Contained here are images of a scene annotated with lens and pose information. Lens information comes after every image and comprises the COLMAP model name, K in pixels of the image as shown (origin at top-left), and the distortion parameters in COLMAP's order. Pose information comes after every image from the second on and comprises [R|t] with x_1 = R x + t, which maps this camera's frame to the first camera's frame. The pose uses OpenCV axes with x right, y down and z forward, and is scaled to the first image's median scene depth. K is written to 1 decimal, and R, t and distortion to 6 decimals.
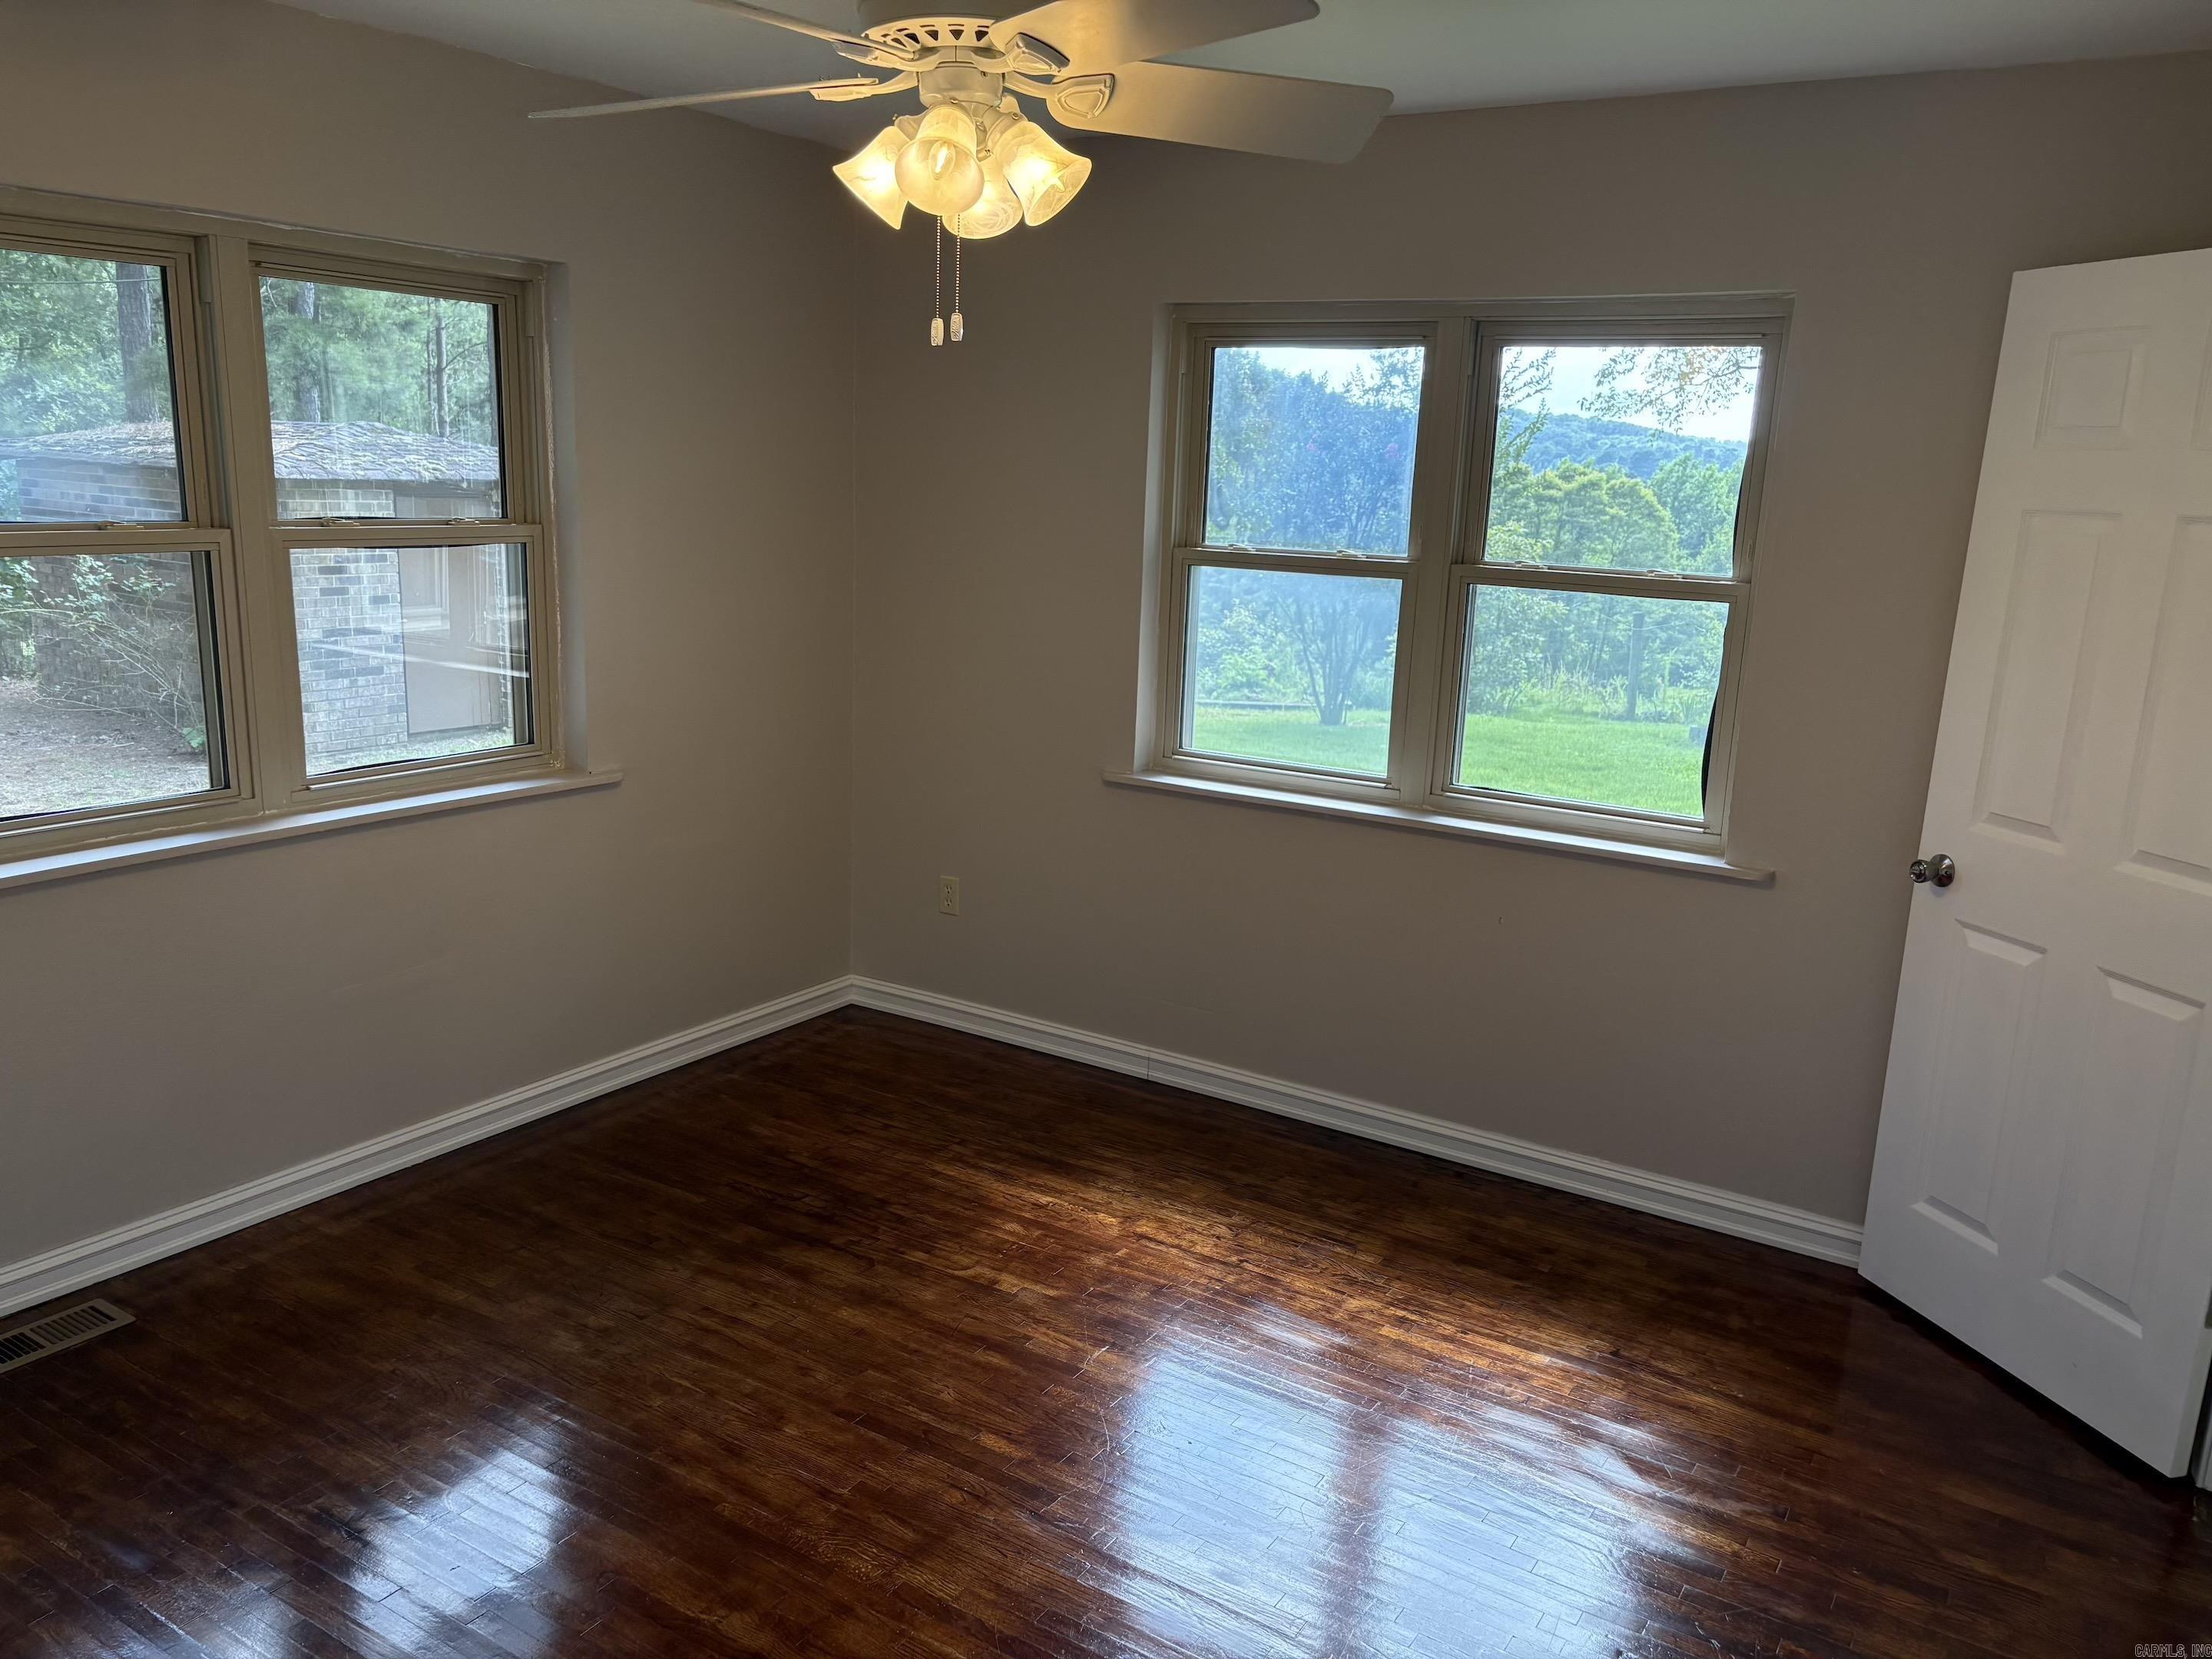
lens RADIAL K [[1682.3, 0, 1105.5], [0, 1682.3, 840.2], [0, 0, 1]] dist [0.057497, -0.061025]
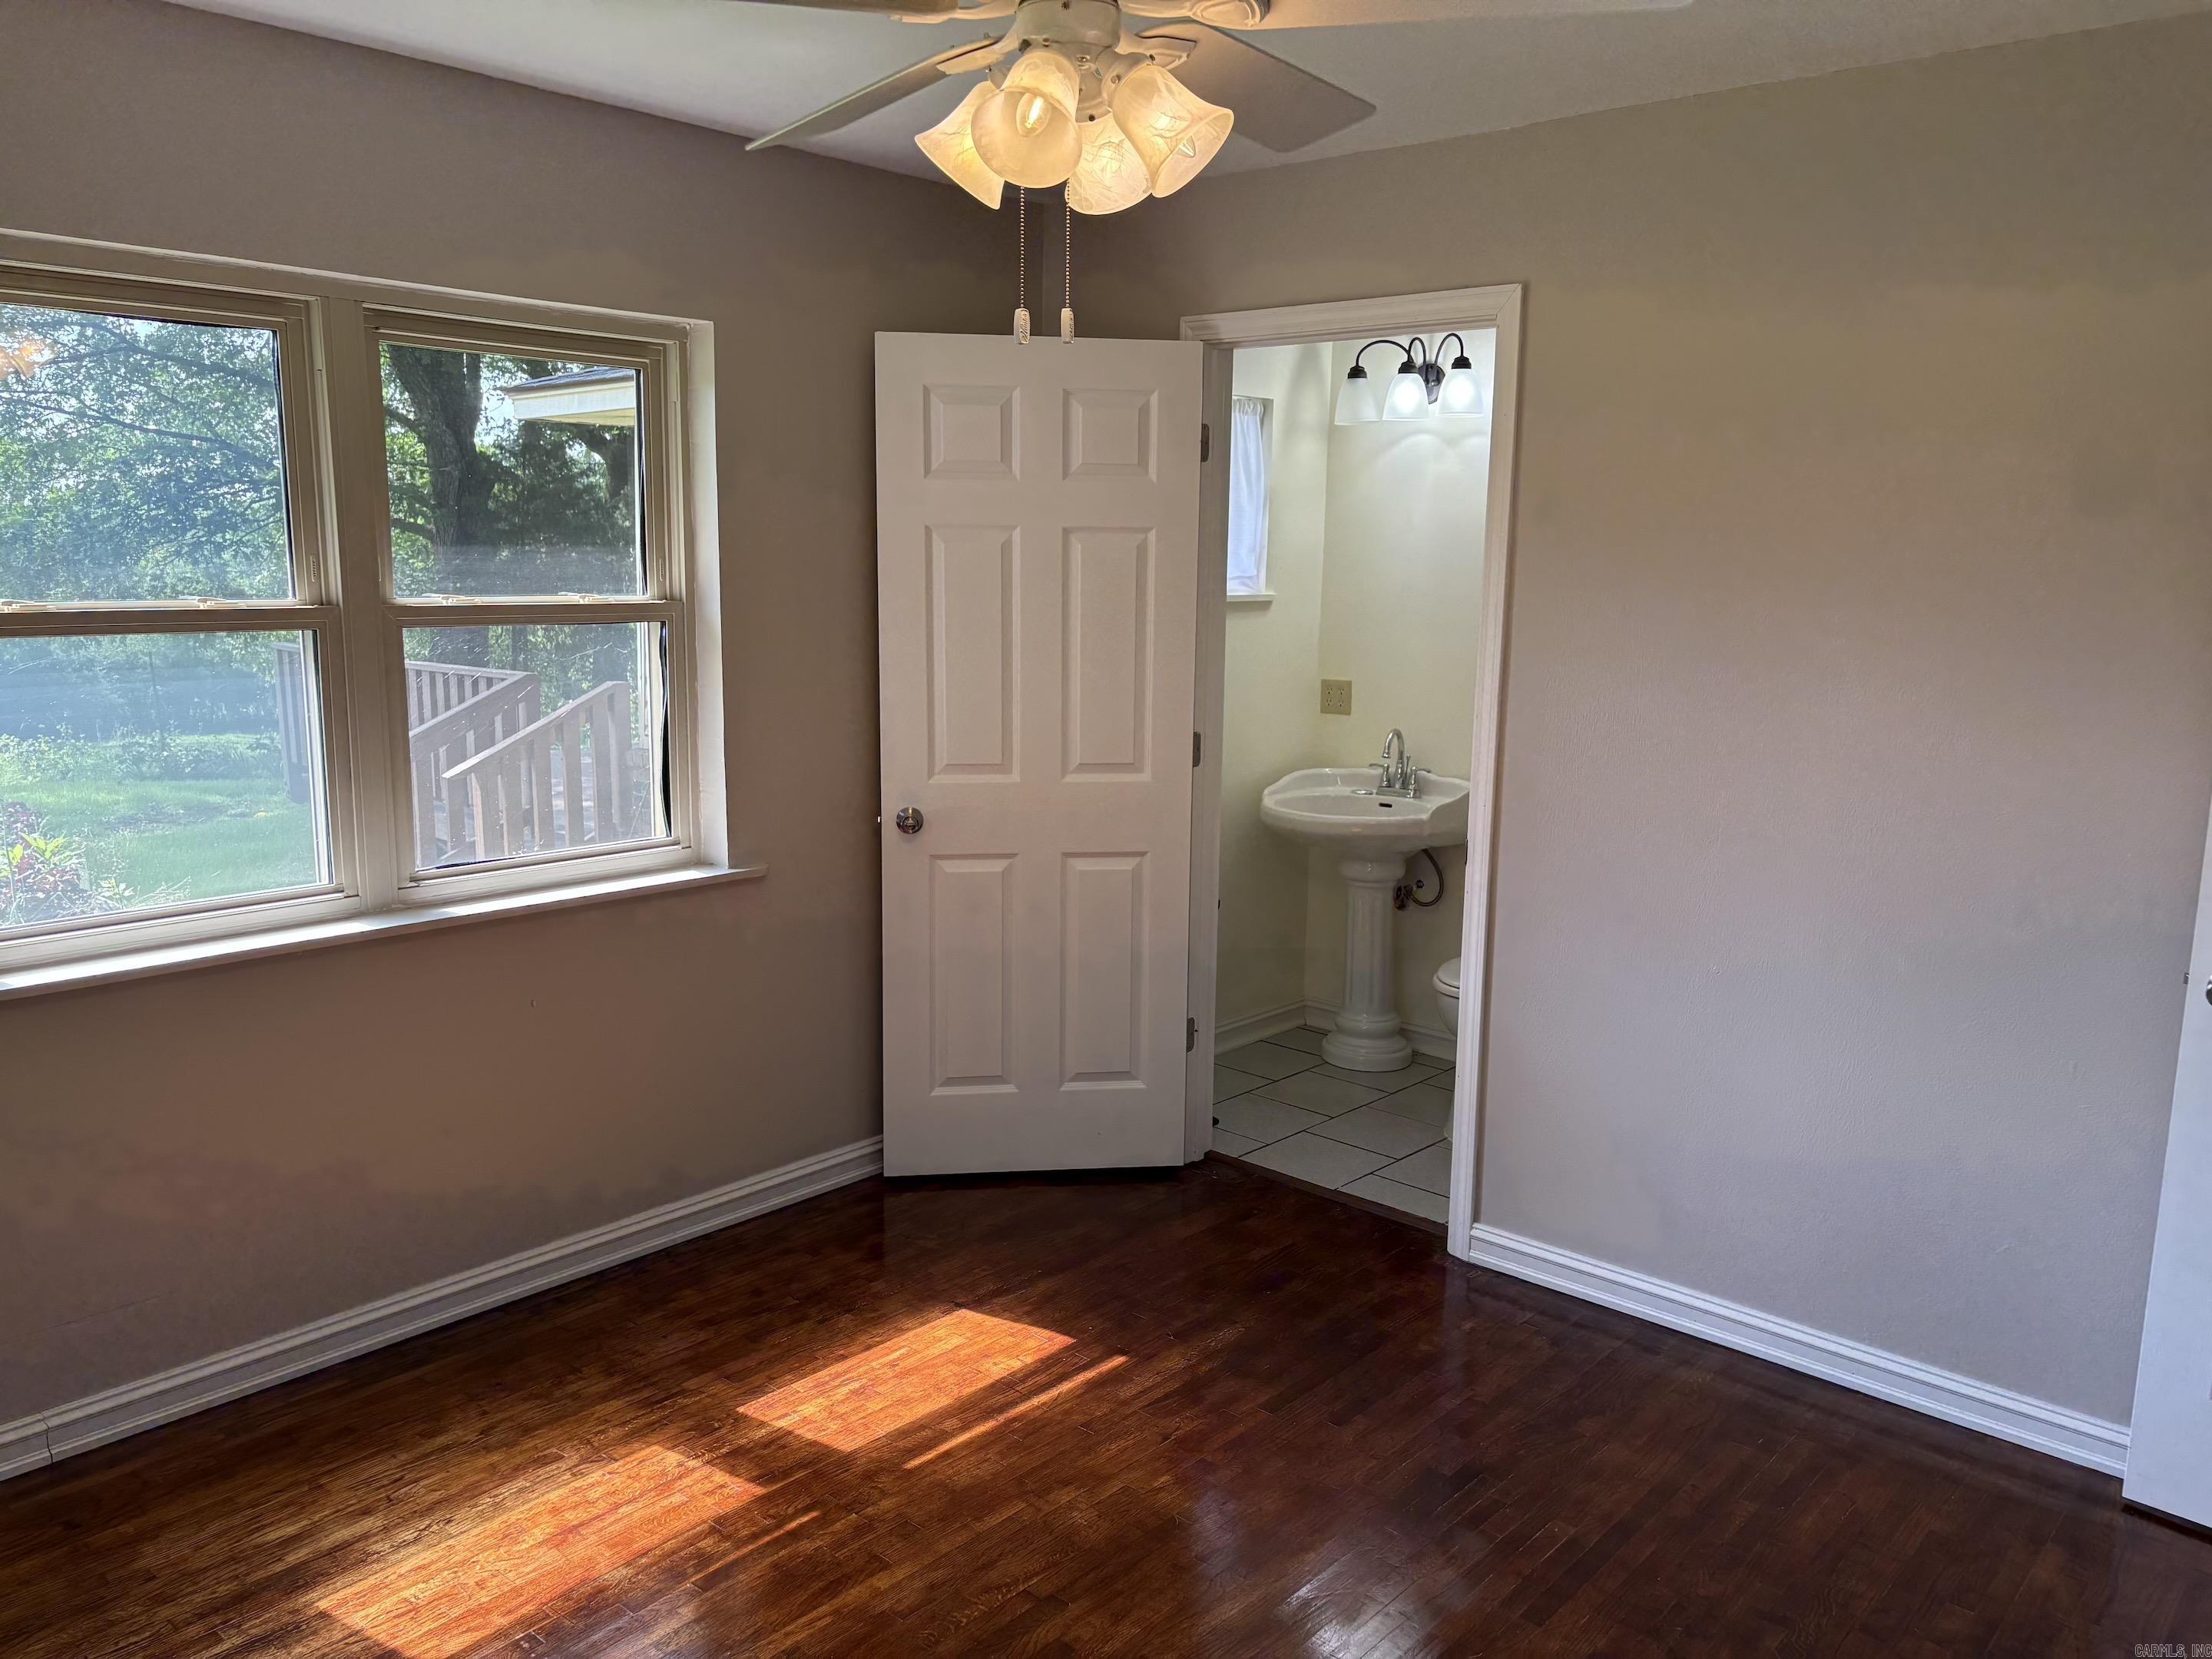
lens RADIAL K [[1682.3, 0, 1107.1], [0, 1682.3, 826.1], [0, 0, 1]] dist [0.057497, -0.061025]
pose [[0.149474, -0.196980, 0.968946, -0.585086], [0.205536, 0.964739, 0.164418, -0.131132], [-0.967167, 0.174577, 0.184689, 0.569879]]
